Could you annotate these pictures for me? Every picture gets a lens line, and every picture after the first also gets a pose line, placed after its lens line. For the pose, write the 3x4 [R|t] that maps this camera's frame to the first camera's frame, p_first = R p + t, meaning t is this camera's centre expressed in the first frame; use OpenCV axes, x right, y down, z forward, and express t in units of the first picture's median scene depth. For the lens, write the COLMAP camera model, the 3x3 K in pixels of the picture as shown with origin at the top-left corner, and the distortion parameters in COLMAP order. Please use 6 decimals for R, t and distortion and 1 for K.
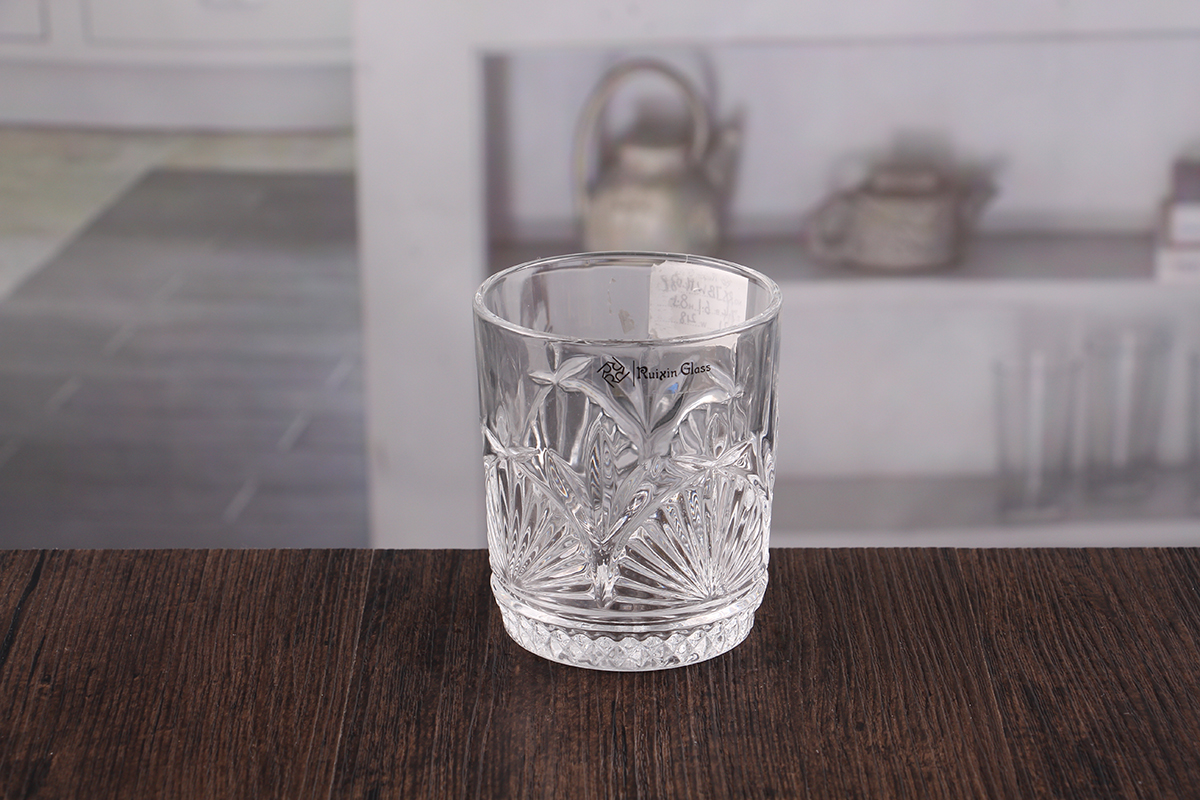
lens RADIAL K [[3419.6, 0, 600.0], [0, 3419.6, 400.0], [0, 0, 1]] dist [0.272215, 0.675279]
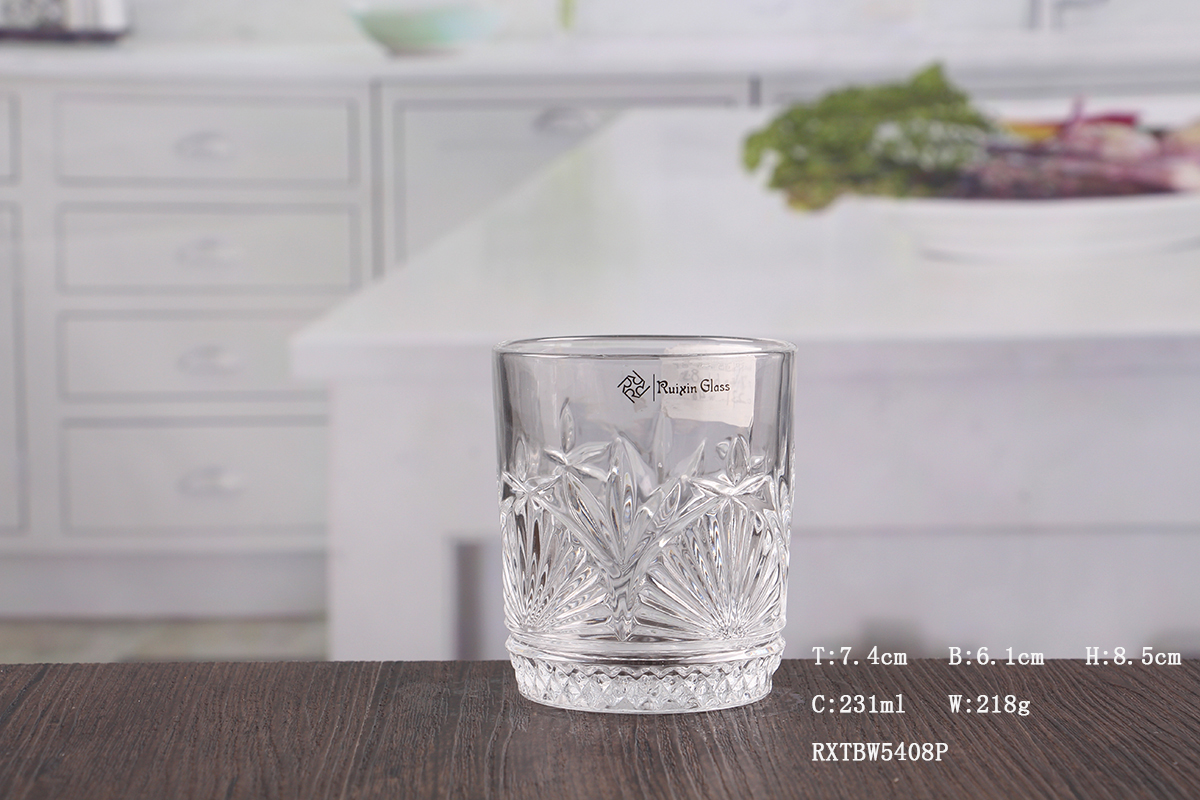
lens RADIAL K [[3419.6, 0, 600.0], [0, 3419.6, 400.0], [0, 0, 1]] dist [0.272215, 0.675279]
pose [[0.999814, 0.001884, 0.019200, -0.024325], [0.002869, 0.969638, -0.244530, 0.231937], [-0.019078, 0.244539, 0.969452, 0.022769]]
